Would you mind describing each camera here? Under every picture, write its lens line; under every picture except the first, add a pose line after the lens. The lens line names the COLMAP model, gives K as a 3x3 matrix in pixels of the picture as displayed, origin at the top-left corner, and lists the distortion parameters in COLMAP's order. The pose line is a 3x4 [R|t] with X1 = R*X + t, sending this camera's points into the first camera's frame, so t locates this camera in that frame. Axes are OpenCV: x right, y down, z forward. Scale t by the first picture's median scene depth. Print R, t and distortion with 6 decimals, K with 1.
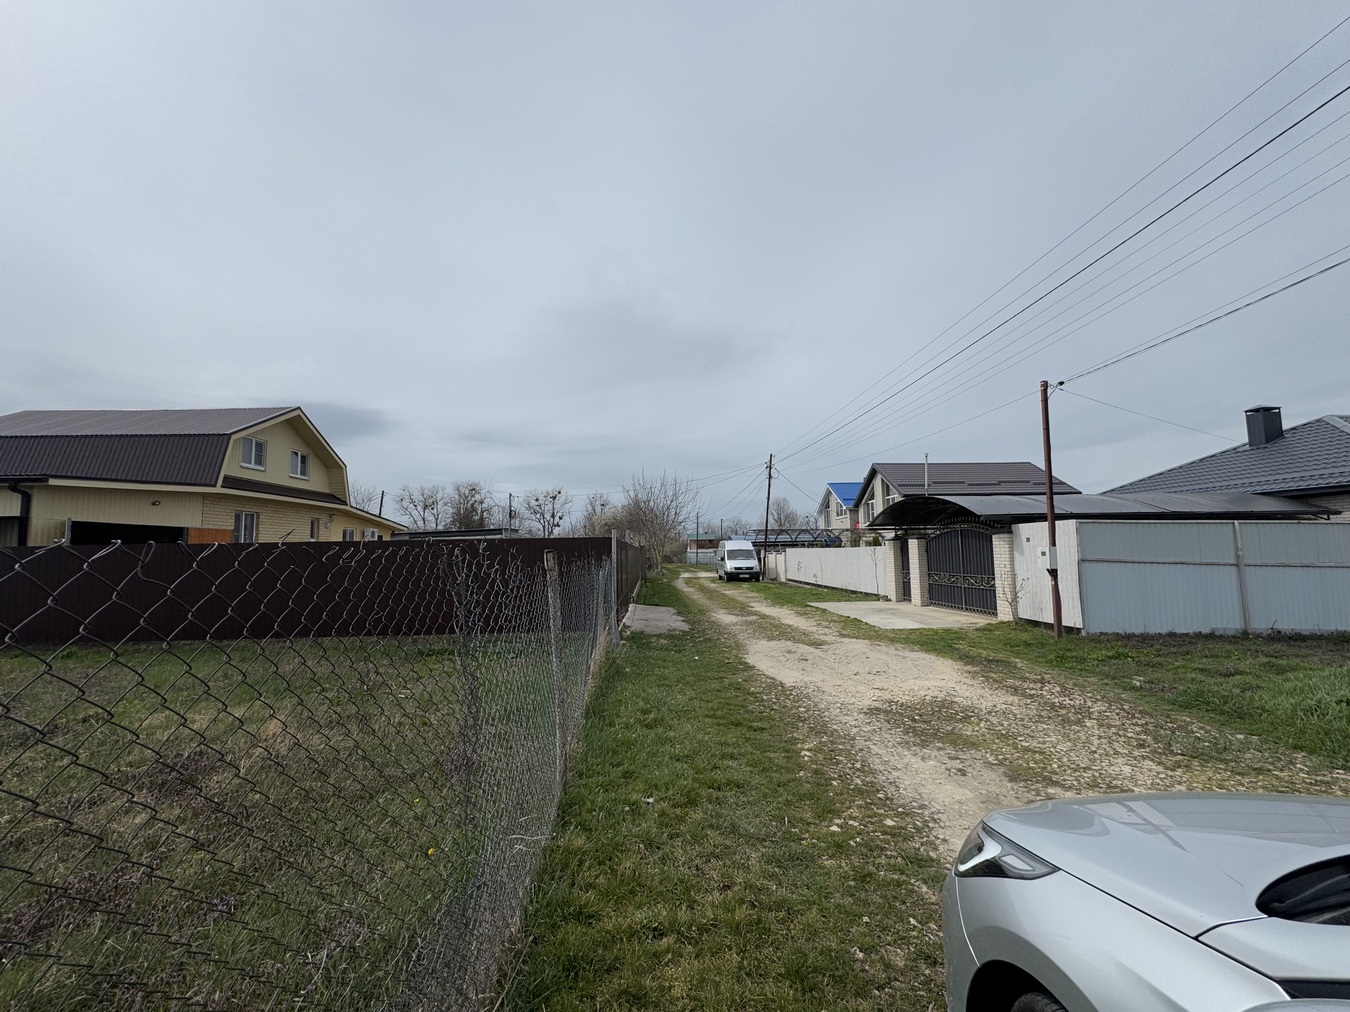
lens RADIAL K [[539.6, 0, 675.0], [0, 539.6, 506.0], [0, 0, 1]] dist [-0.002059, 0.000505]
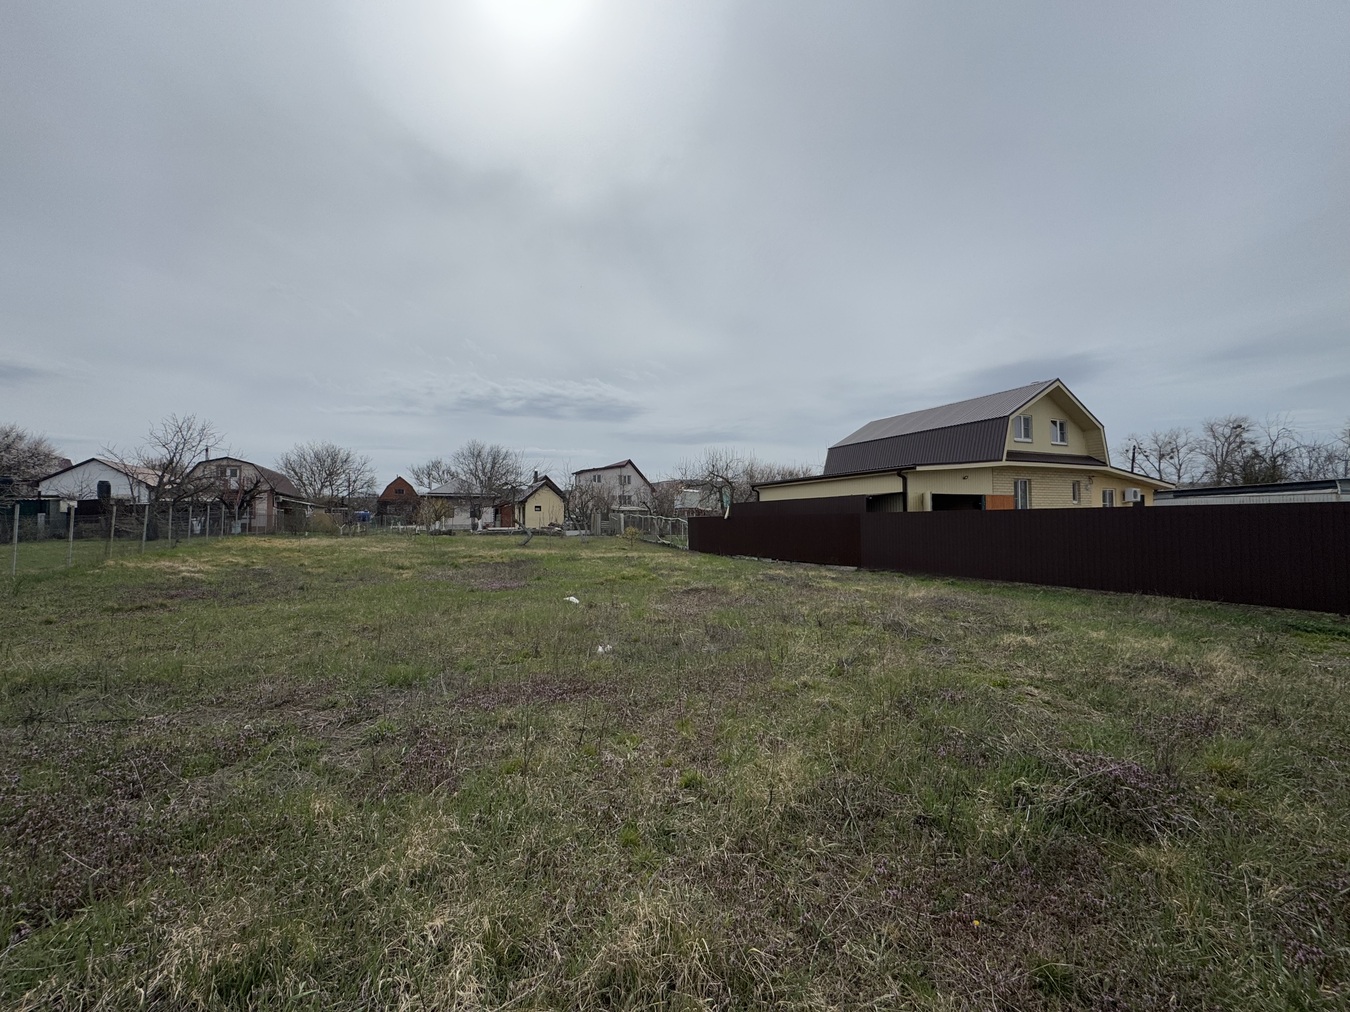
lens RADIAL K [[543.0, 0, 675.0], [0, 543.0, 506.0], [0, 0, 1]] dist [-0.002486, 0.000481]
pose [[0.402753, -0.010535, -0.915248, -0.019718], [0.080693, 0.996449, 0.024039, -0.017788], [0.911745, -0.083536, 0.402172, -0.137977]]
